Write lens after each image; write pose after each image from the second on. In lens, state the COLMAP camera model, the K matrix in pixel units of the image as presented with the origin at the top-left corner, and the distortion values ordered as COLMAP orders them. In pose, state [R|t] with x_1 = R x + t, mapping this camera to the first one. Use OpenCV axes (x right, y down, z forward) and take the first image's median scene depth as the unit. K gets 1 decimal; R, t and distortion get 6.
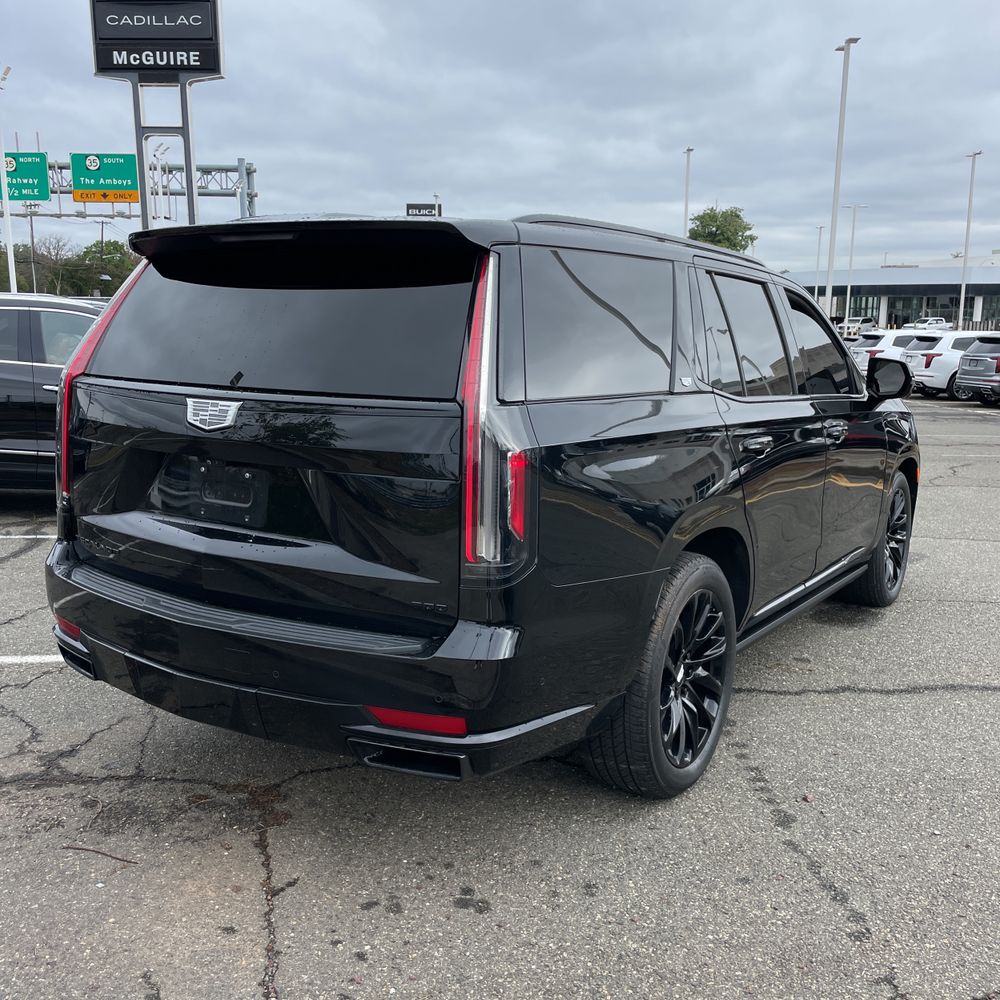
lens RADIAL K [[1003.7, 0, 511.7], [0, 1003.7, 484.2], [0, 0, 1]] dist [0.127399, -0.175189]
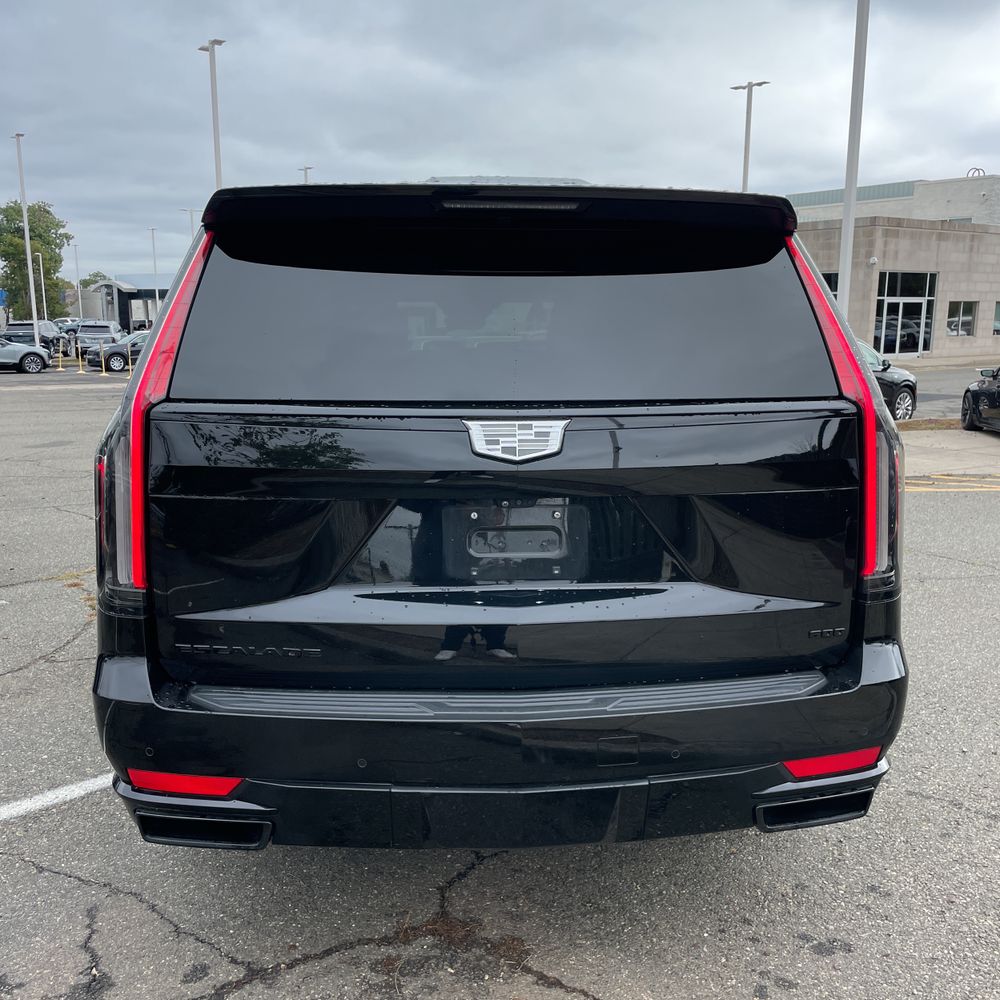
lens RADIAL K [[990.3, 0, 512.6], [0, 990.3, 503.7], [0, 0, 1]] dist [0.169006, -0.254830]
pose [[0.800549, -0.115577, 0.588017, -0.728317], [0.106474, 0.993046, 0.050230, -0.058363], [-0.589733, 0.022397, 0.807288, 0.403652]]
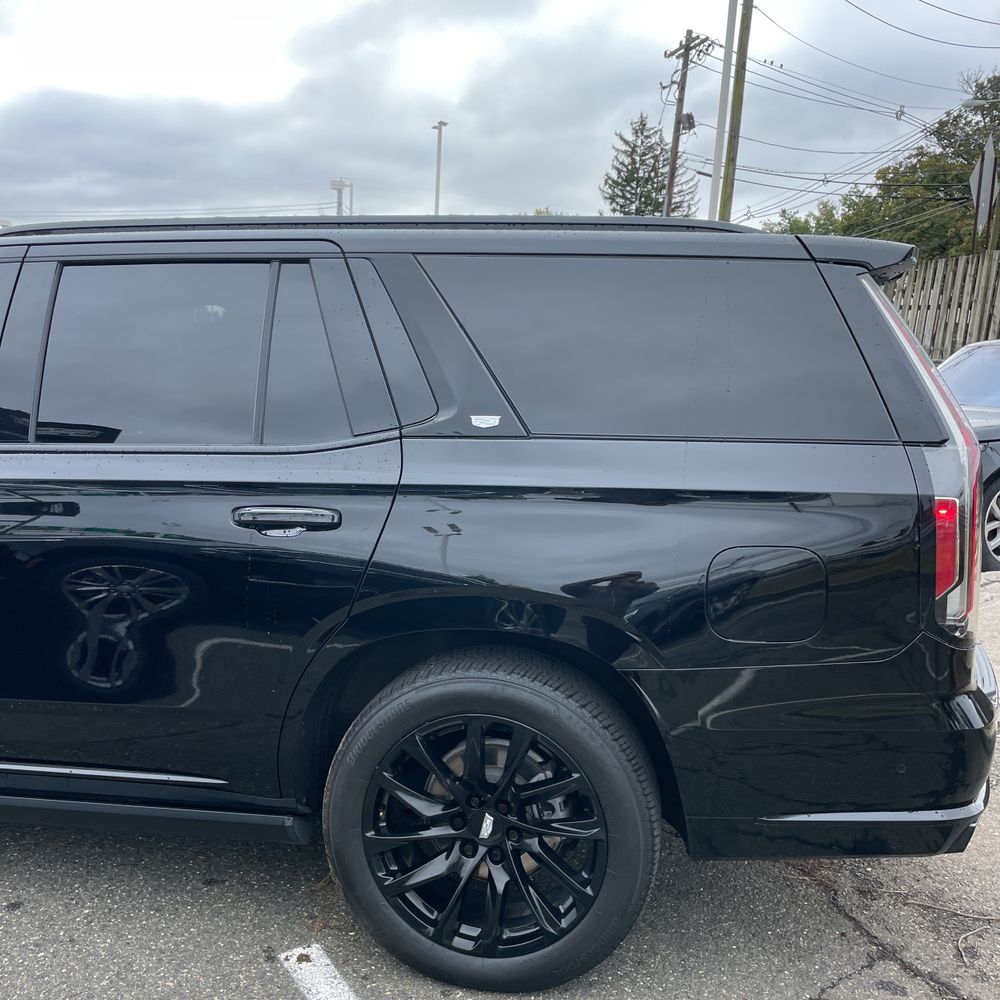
lens RADIAL K [[1015.4, 0, 497.2], [0, 1015.4, 486.7], [0, 0, 1]] dist [0.094278, -0.116015]
pose [[-0.363522, -0.147629, 0.919814, -1.125943], [0.116346, 0.972439, 0.202056, -0.299566], [-0.924292, 0.180469, -0.336327, 1.791986]]
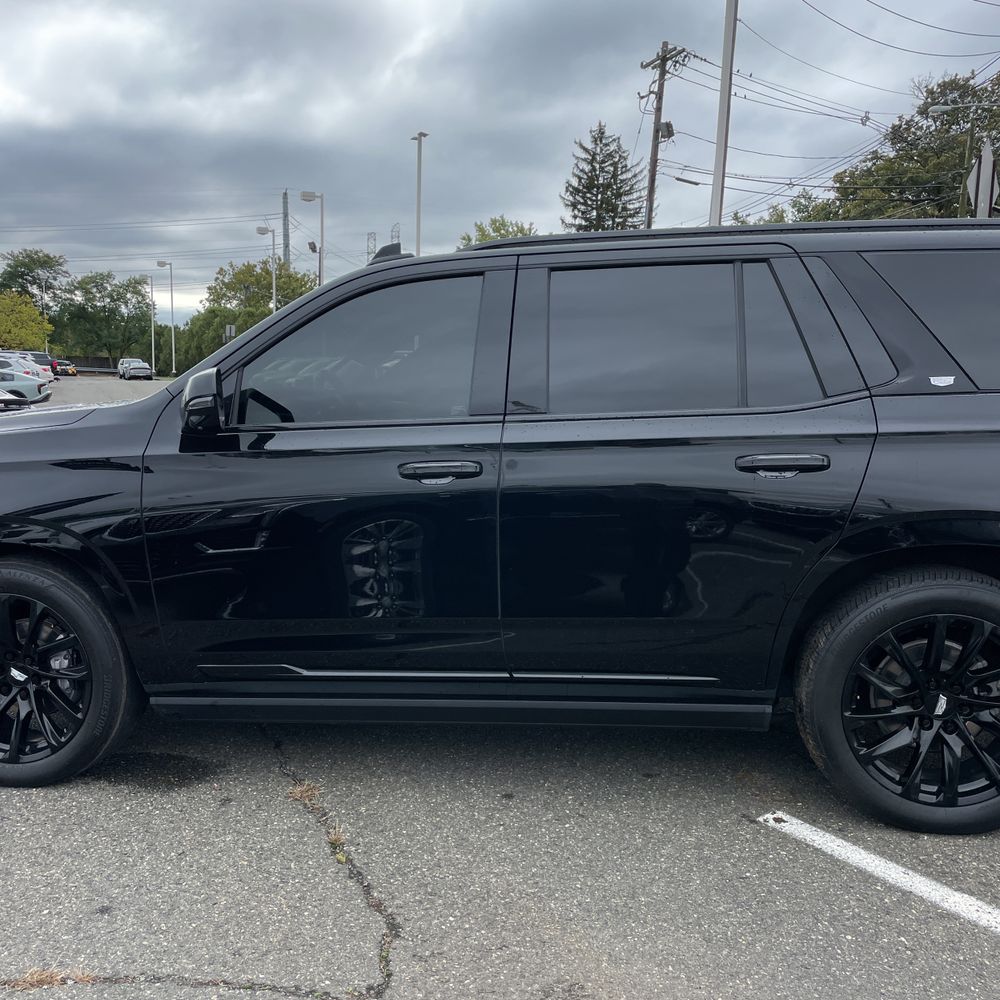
lens RADIAL K [[1014.0, 0, 504.1], [0, 1014.0, 480.5], [0, 0, 1]] dist [0.090710, -0.098482]
pose [[-0.413299, -0.124236, 0.902081, -1.133992], [0.136441, 0.971016, 0.196242, -0.356386], [-0.900315, 0.204187, -0.384369, 2.358553]]
